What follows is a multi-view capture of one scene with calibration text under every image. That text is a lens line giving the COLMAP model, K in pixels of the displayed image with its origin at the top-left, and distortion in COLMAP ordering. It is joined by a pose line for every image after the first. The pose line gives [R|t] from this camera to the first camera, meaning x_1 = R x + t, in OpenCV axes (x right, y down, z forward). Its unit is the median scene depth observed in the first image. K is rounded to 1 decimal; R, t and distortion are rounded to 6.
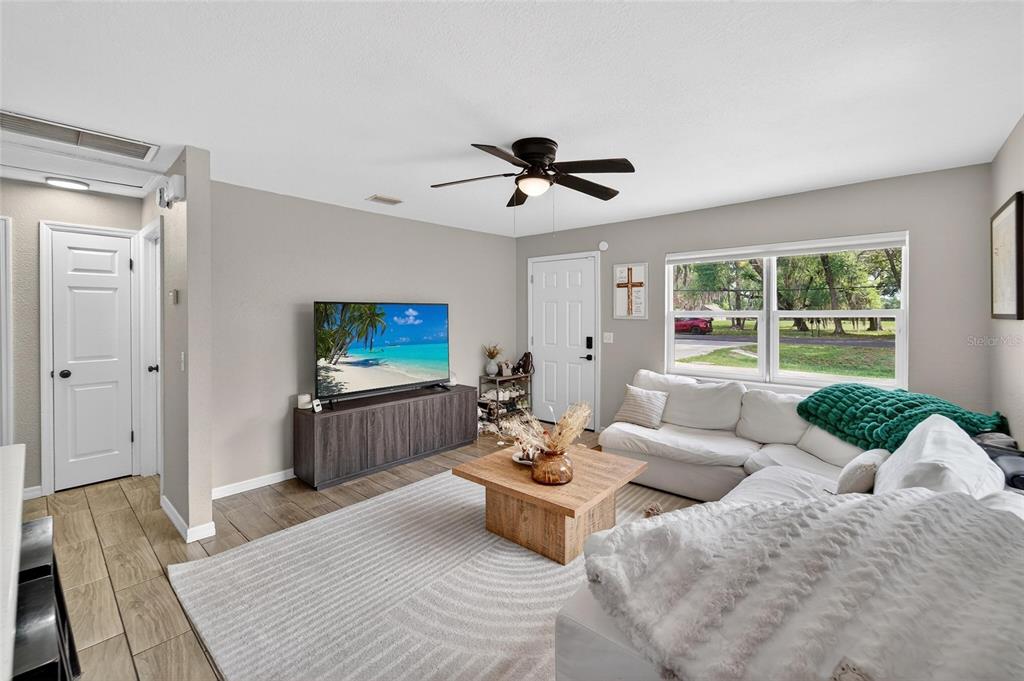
lens RADIAL K [[424.8, 0, 504.0], [0, 424.8, 335.6], [0, 0, 1]] dist [-0.000761, 0.000107]
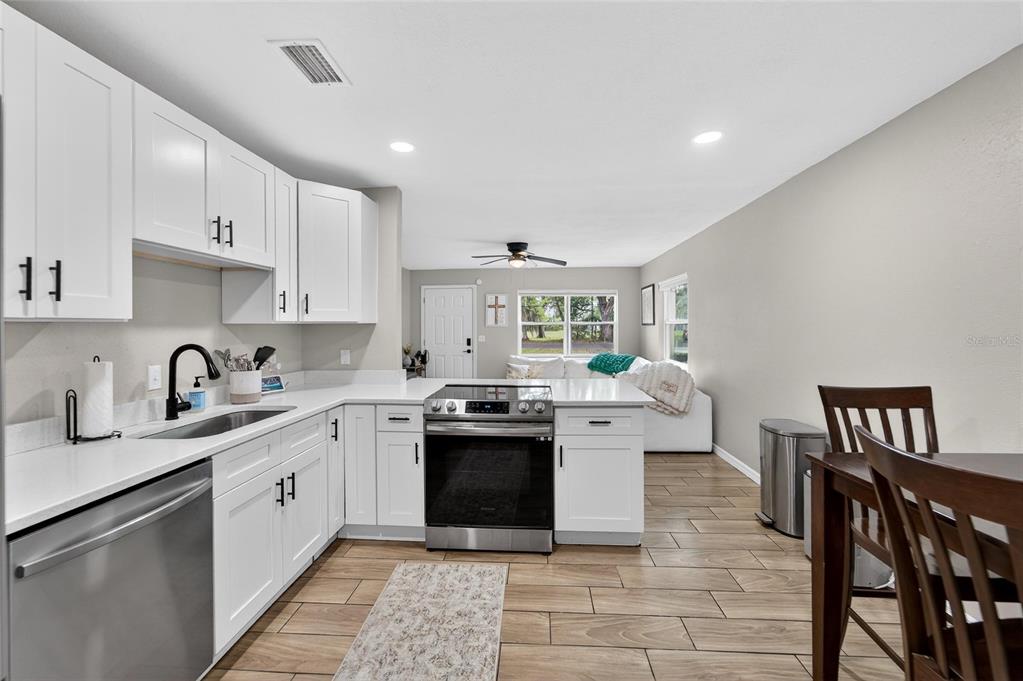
lens RADIAL K [[424.4, 0, 503.5], [0, 424.4, 335.6], [0, 0, 1]] dist [-0.000761, 0.000107]
pose [[0.800323, -0.021325, 0.599190, -0.679912], [0.040648, 0.998998, -0.018739, 0.029400], [-0.598190, 0.039353, 0.800388, -0.355848]]
